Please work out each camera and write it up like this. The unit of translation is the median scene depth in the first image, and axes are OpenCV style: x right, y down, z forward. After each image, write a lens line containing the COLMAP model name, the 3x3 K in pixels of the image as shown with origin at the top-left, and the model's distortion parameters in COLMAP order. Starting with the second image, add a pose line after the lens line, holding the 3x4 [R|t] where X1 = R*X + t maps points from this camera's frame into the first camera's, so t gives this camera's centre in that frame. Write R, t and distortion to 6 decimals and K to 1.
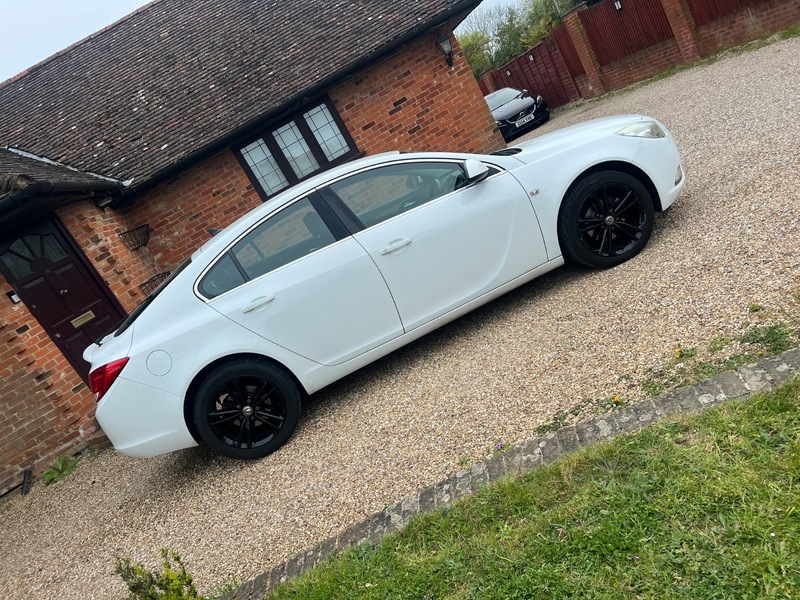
lens RADIAL K [[603.4, 0, 395.9], [0, 603.4, 299.8], [0, 0, 1]] dist [0.064901, -0.067979]
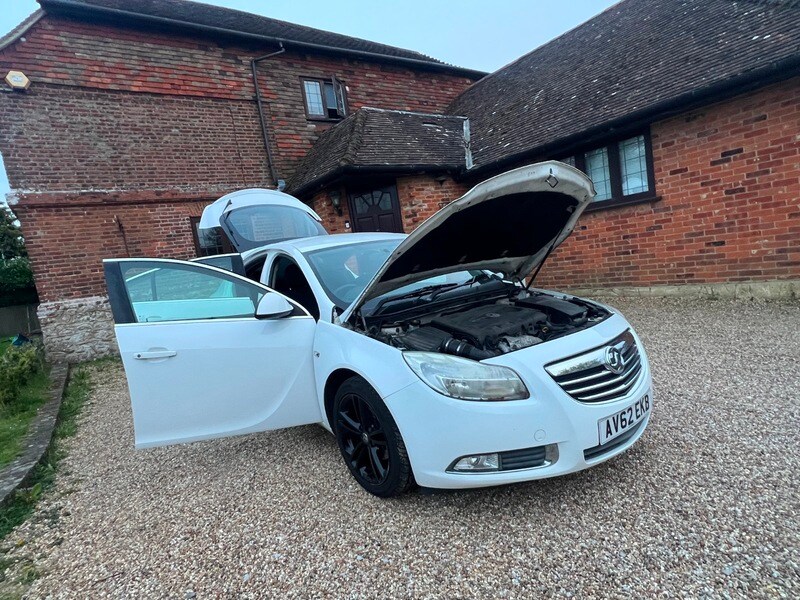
lens RADIAL K [[428.2, 0, 398.9], [0, 428.2, 306.4], [0, 0, 1]] dist [-0.000704, -0.000195]
pose [[0.469043, 0.501026, -0.727304, 0.422600], [-0.316925, 0.864147, 0.390907, -0.311320], [0.824353, 0.047148, 0.564110, 0.437122]]
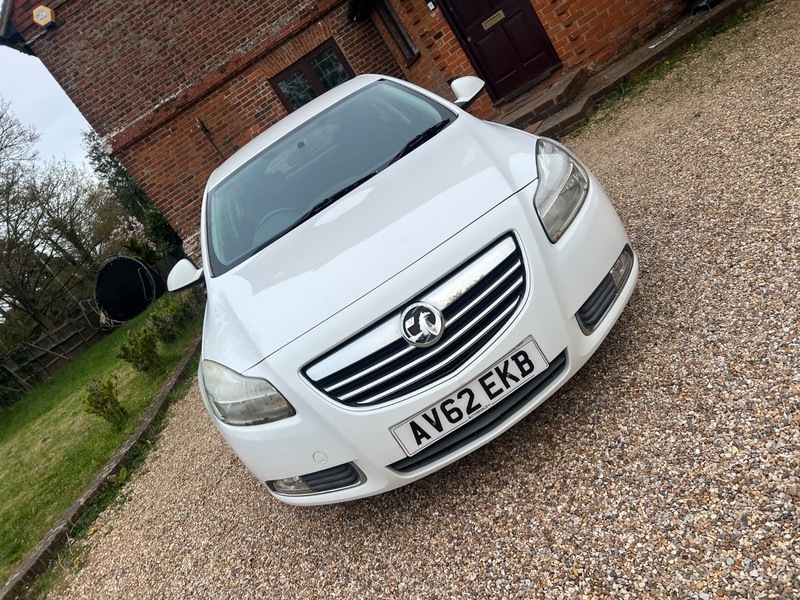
lens RADIAL K [[593.7, 0, 409.3], [0, 593.7, 298.5], [0, 0, 1]] dist [0.069414, -0.074694]
pose [[0.262211, 0.651681, -0.711729, 0.472799], [0.231123, 0.673660, 0.701972, -0.404764], [0.936925, -0.348561, 0.026023, 0.726811]]
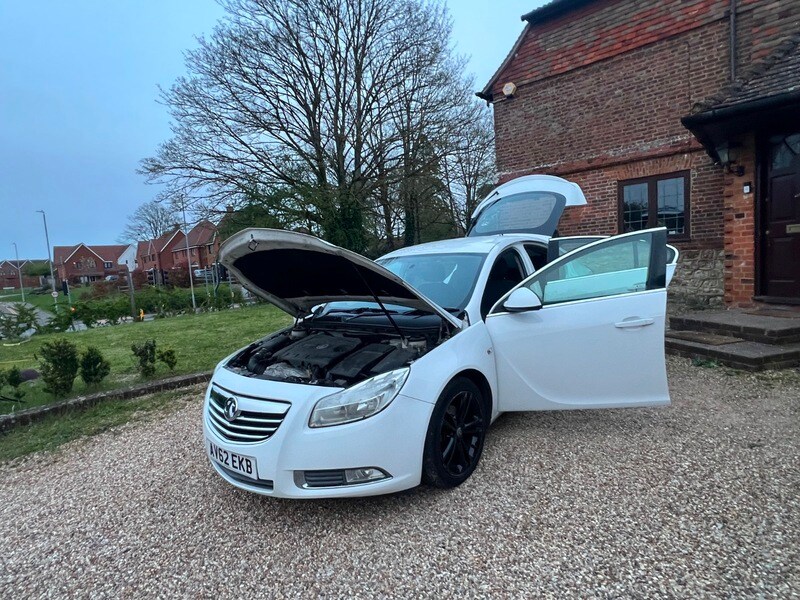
lens RADIAL K [[437.2, 0, 408.3], [0, 437.2, 303.6], [0, 0, 1]] dist [-0.000802, 0.000188]
pose [[-0.616703, 0.576429, -0.536104, 0.345924], [0.223828, 0.781321, 0.582613, -0.450952], [0.754704, 0.239305, -0.610864, 1.041092]]
